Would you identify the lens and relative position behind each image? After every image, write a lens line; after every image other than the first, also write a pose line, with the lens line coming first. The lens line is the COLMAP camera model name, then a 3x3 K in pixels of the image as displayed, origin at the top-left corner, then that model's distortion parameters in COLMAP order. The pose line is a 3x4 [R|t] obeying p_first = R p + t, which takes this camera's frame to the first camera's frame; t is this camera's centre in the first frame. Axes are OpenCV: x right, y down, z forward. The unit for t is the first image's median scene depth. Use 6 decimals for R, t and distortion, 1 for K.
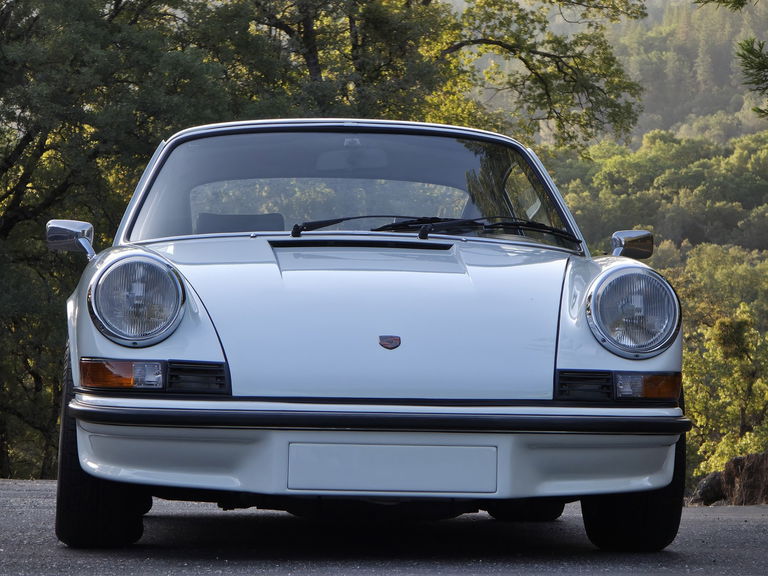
lens RADIAL K [[3039.2, 0, 383.3], [0, 3039.2, 295.5], [0, 0, 1]] dist [0.293014, 0.000000]
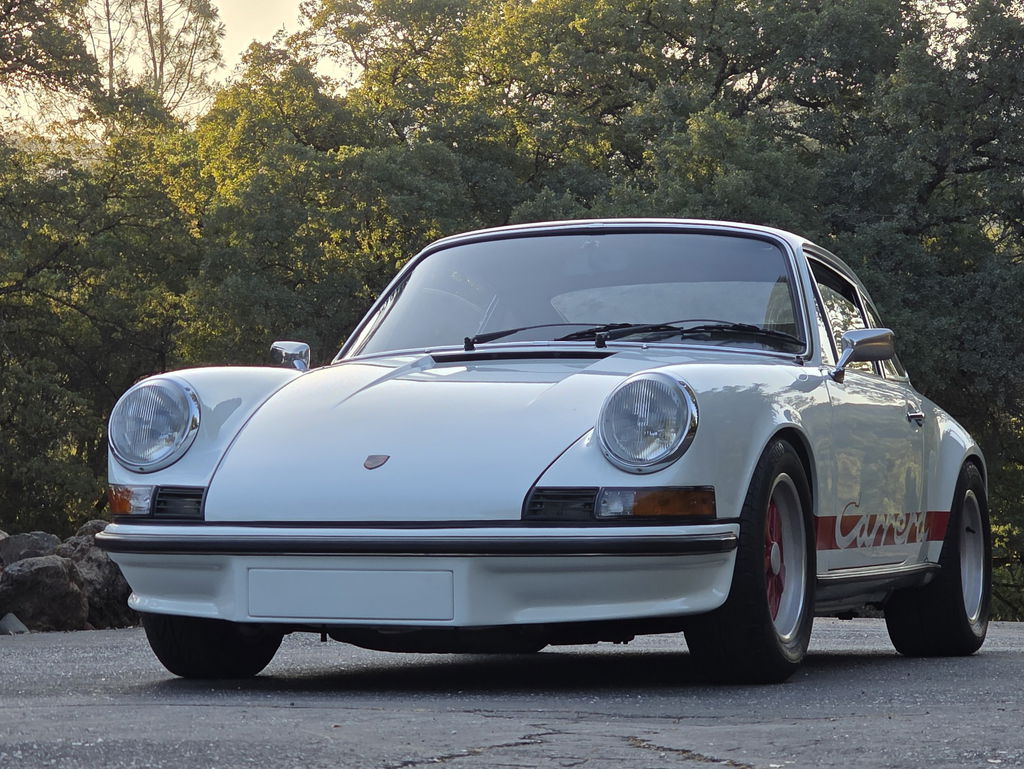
lens RADIAL K [[3483.1, 0, 509.5], [0, 3483.1, 385.3], [0, 0, 1]] dist [-0.705006, 0.000000]
pose [[0.916830, -0.032967, -0.397914, 0.451057], [0.028944, 0.999451, -0.016114, 0.009805], [0.398227, 0.003256, 0.917281, 0.028984]]
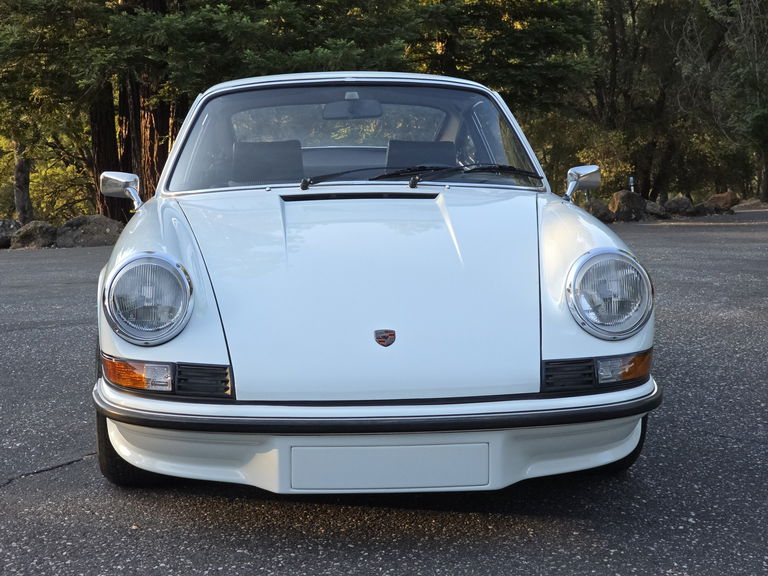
lens RADIAL K [[1483.5, 0, 377.6], [0, 1483.5, 281.4], [0, 0, 1]] dist [0.035058, 0.000000]
pose [[0.999715, -0.021923, -0.009417, 0.004662], [0.023140, 0.987070, 0.158611, -0.083240], [0.005818, -0.158783, 0.987296, 0.471215]]
